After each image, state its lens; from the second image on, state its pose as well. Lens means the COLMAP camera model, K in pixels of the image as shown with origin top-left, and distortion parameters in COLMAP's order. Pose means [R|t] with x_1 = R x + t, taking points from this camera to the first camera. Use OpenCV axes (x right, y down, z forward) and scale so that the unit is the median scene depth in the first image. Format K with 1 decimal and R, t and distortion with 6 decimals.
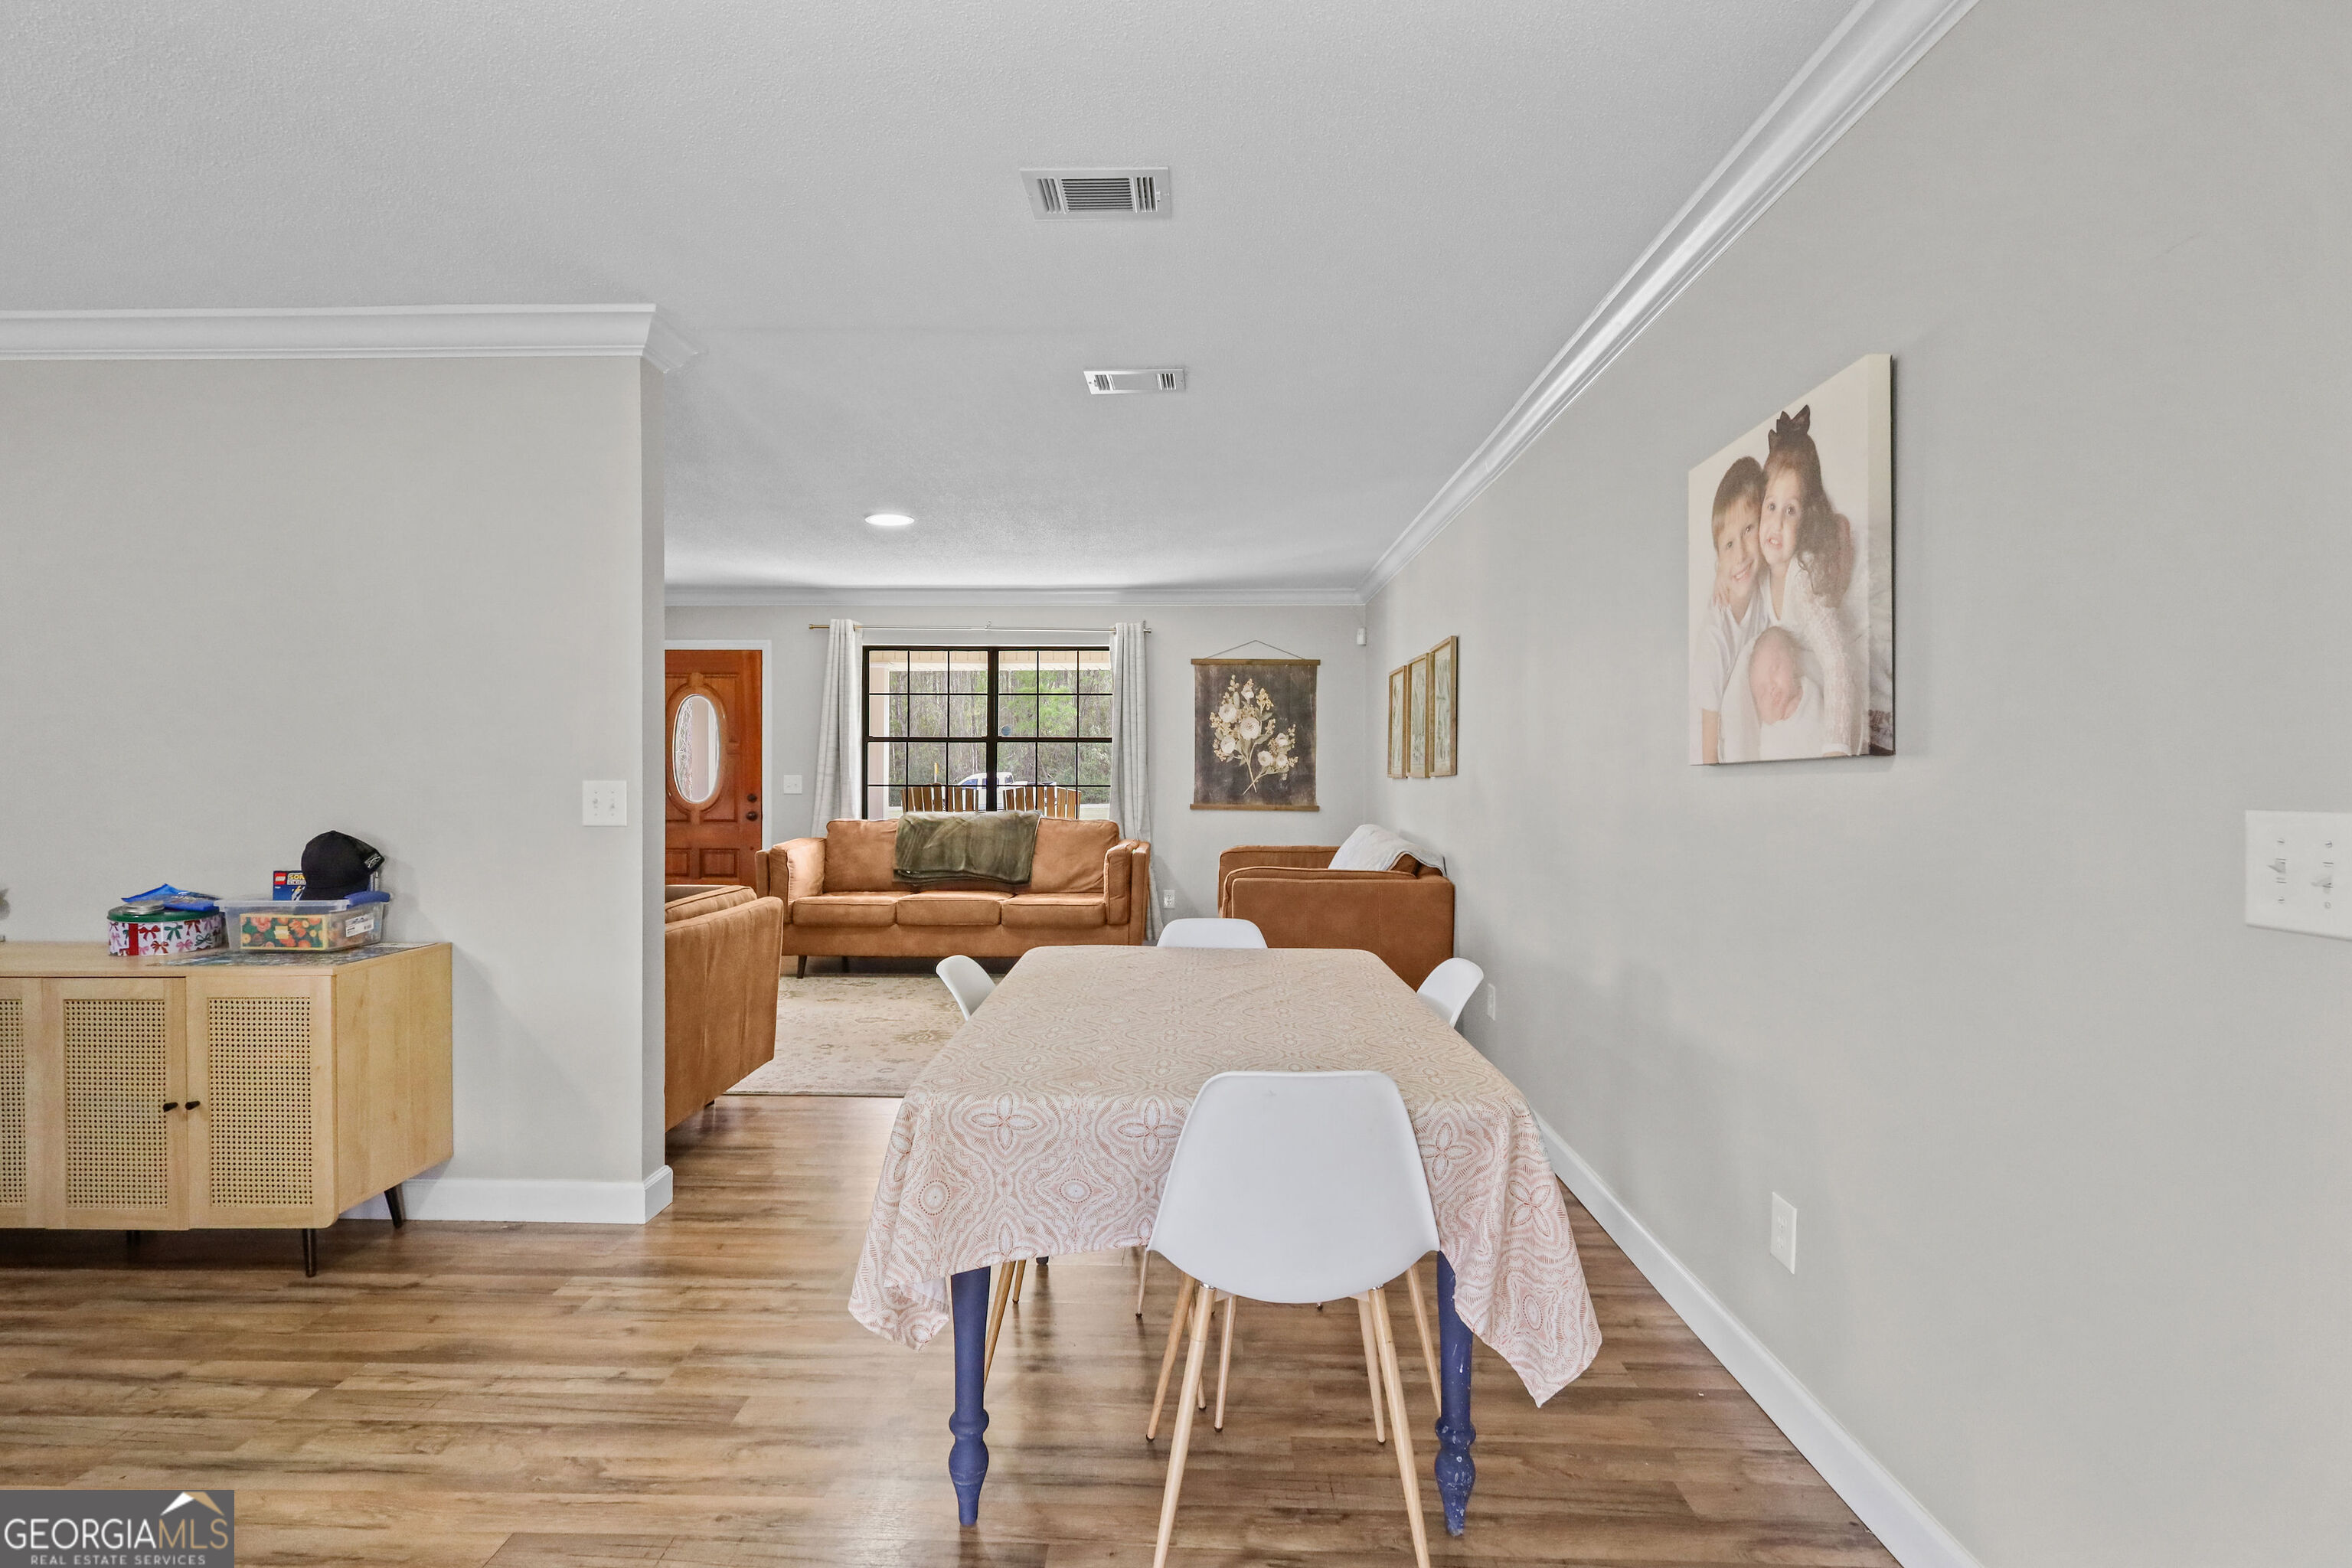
lens RADIAL K [[1087.3, 0, 1176.0], [0, 1087.3, 784.0], [0, 0, 1]] dist [0.000856, -0.000261]
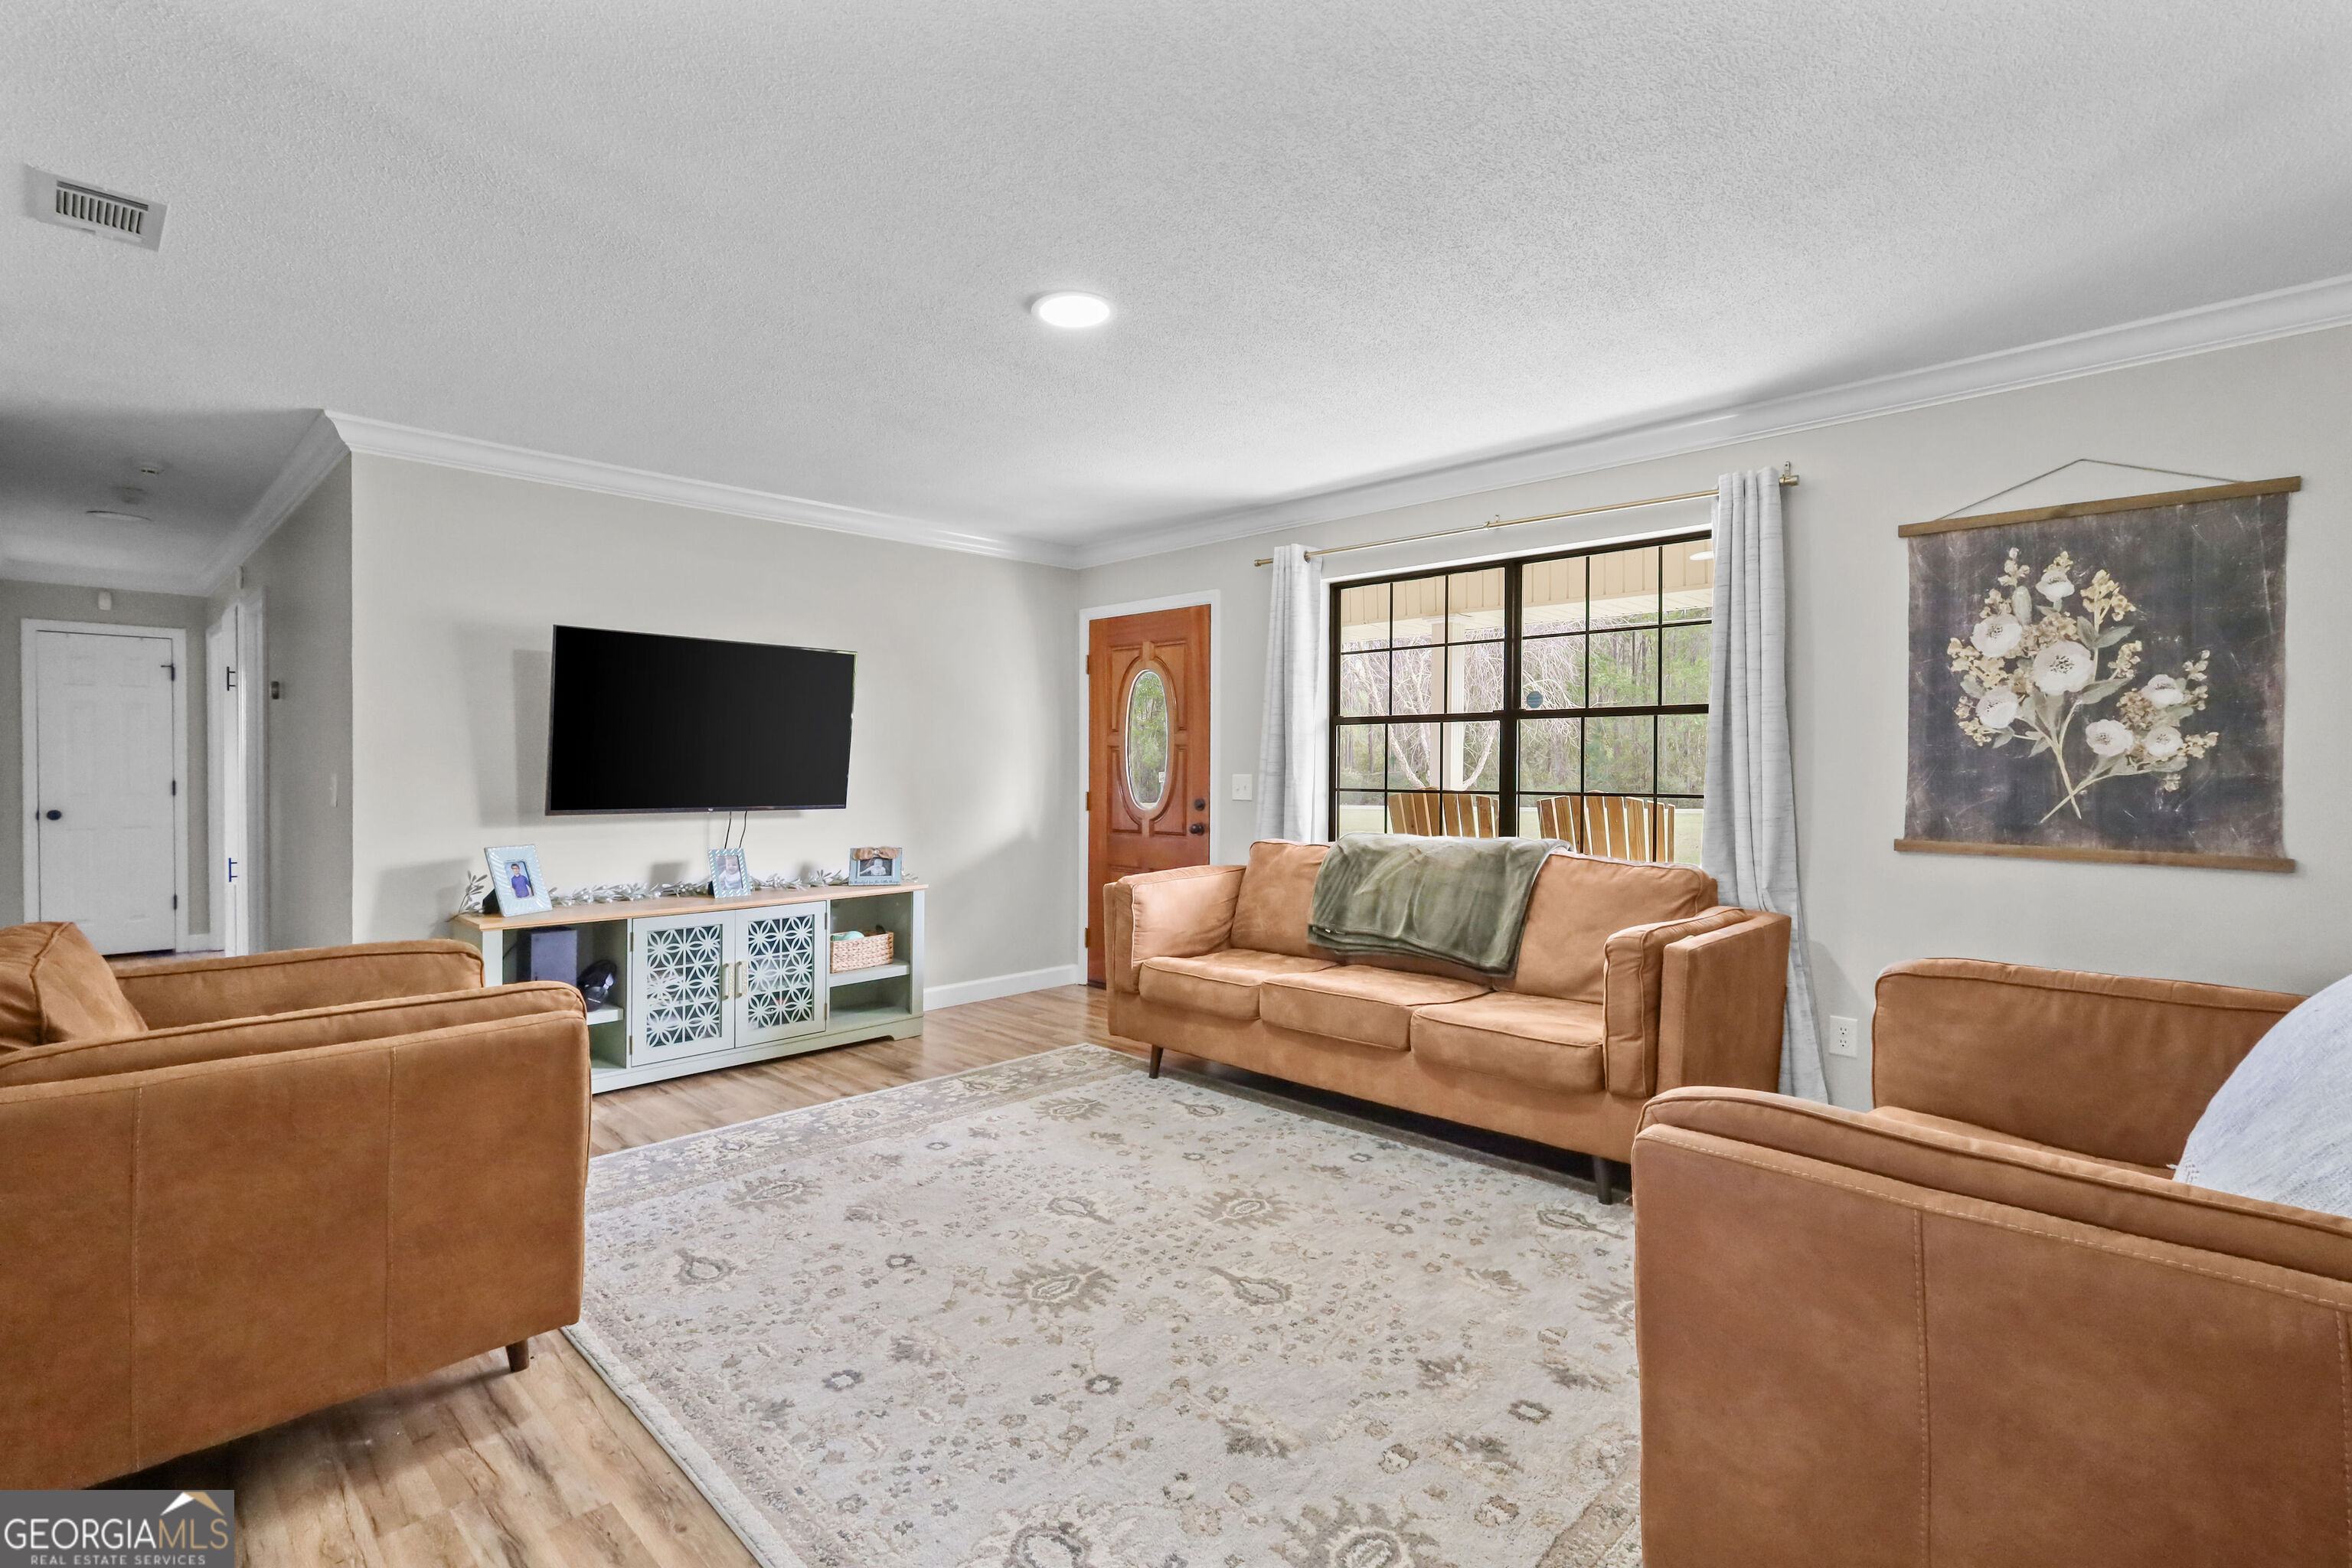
lens RADIAL K [[1093.3, 0, 1172.4], [0, 1093.3, 773.8], [0, 0, 1]] dist [0.001269, 0.000502]
pose [[0.727755, 0.002687, -0.685832, 0.108631], [-0.008568, 0.999950, -0.005174, -0.004455], [0.685784, 0.009642, 0.727741, 0.448980]]
